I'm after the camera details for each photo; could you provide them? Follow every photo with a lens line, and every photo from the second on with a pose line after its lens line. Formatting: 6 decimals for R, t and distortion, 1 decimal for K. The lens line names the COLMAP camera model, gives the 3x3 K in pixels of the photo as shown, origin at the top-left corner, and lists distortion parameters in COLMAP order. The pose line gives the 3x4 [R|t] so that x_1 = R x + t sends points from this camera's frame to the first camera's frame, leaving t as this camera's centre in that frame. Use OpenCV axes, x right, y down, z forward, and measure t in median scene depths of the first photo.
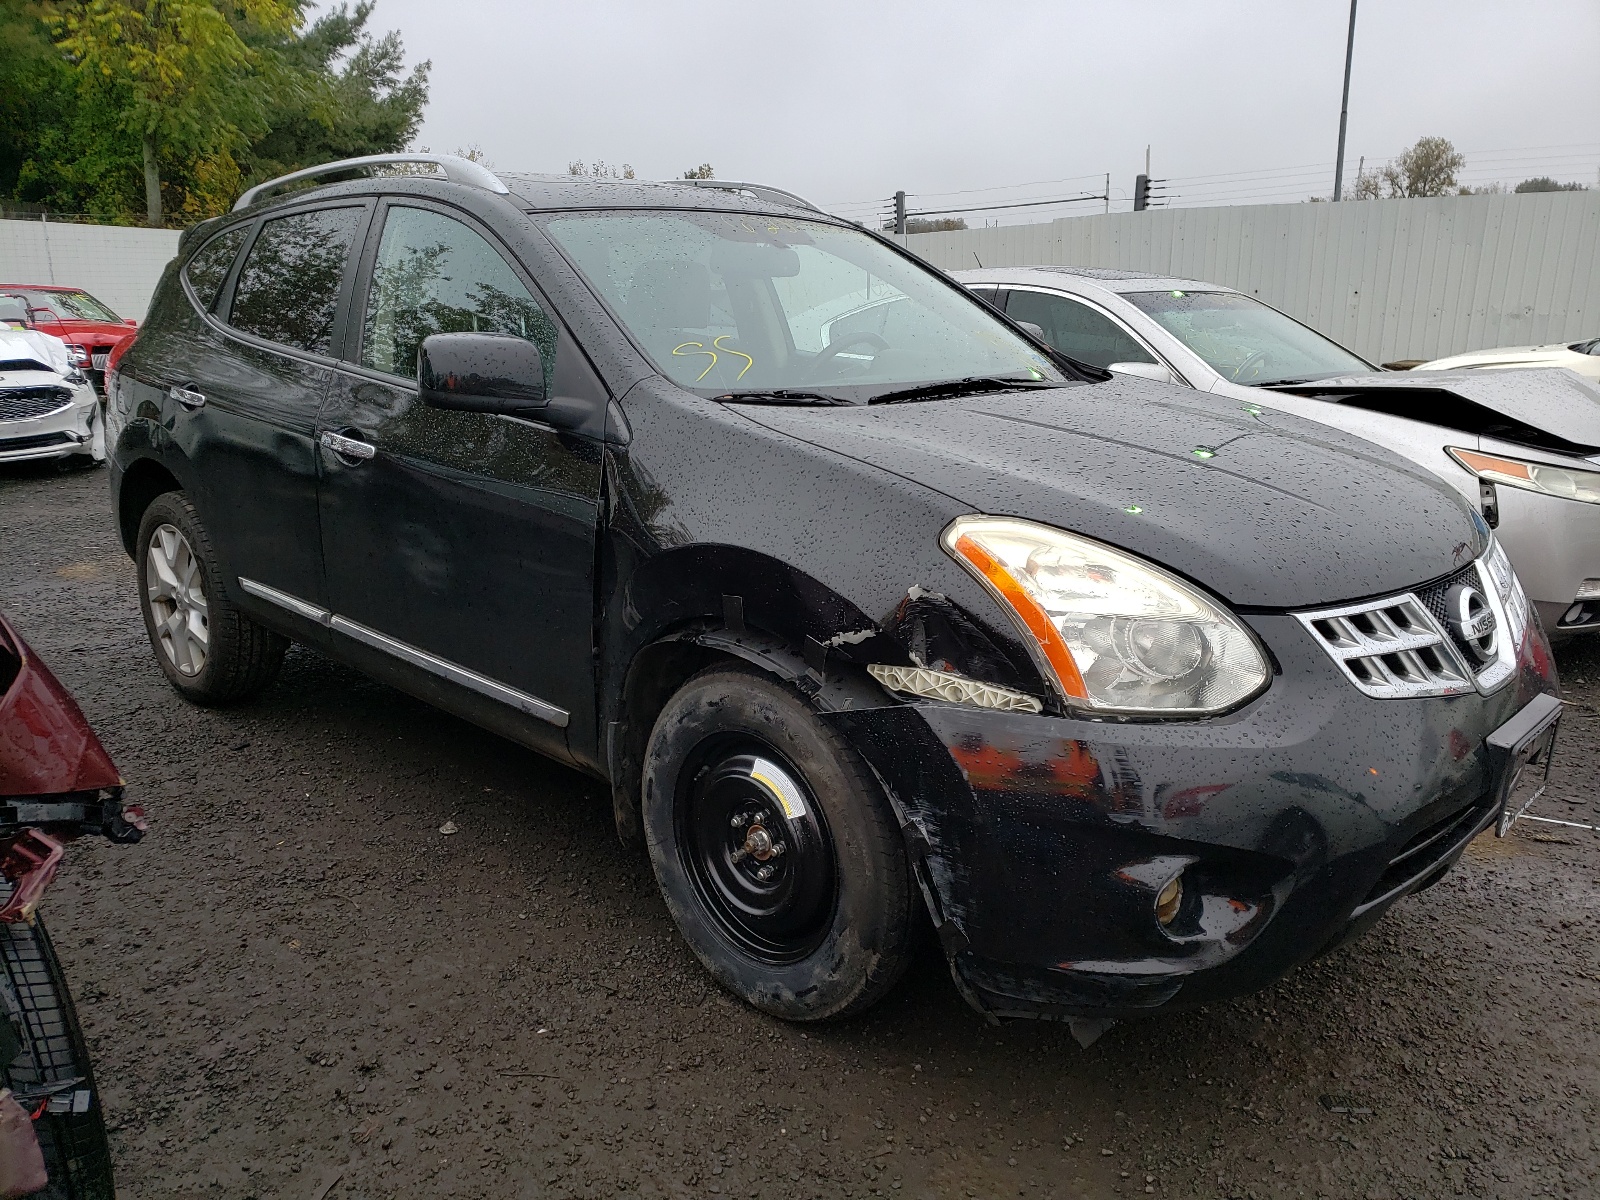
lens RADIAL K [[1213.1, 0, 796.7], [0, 1213.1, 602.7], [0, 0, 1]] dist [0.013536, 0.001595]
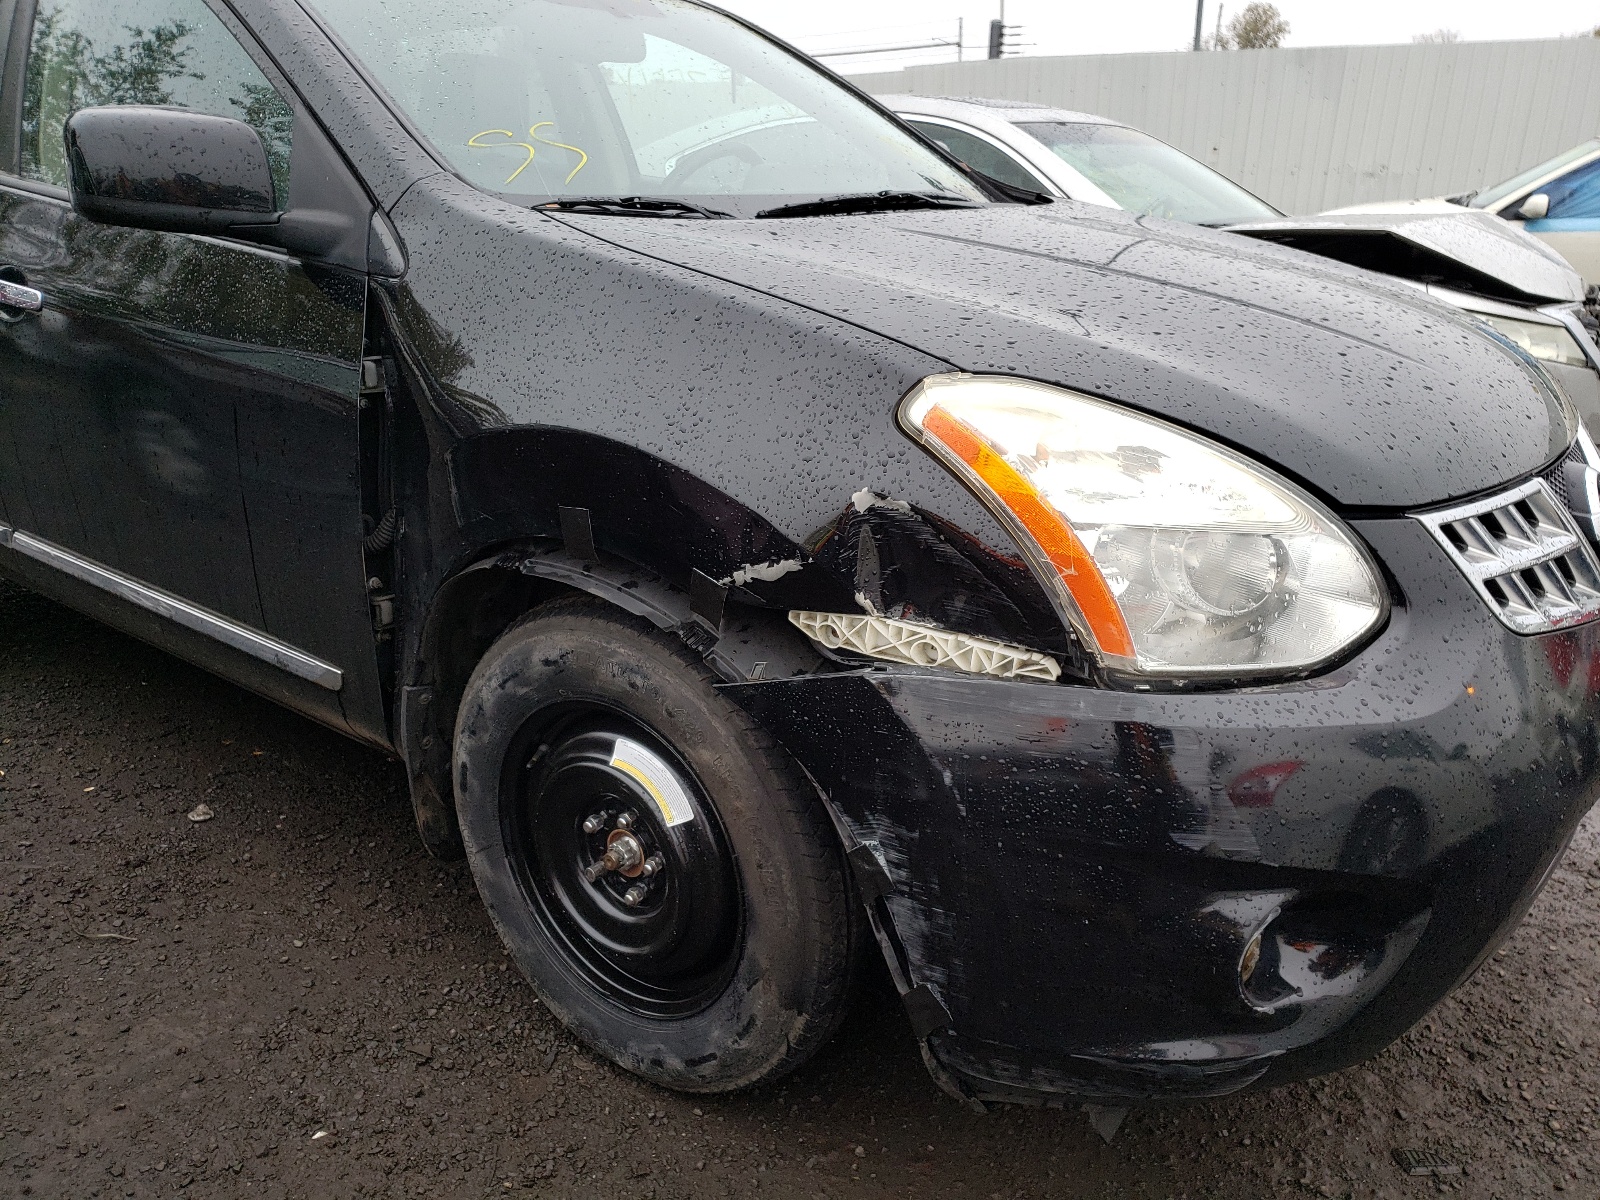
lens RADIAL K [[1188.8, 0, 805.5], [0, 1188.8, 594.1], [0, 0, 1]] dist [0.012238, 0.003802]
pose [[0.990254, -0.036138, 0.134505, -0.015223], [0.022849, 0.994818, 0.099067, -0.017764], [-0.137388, -0.095028, 0.985948, 0.328887]]
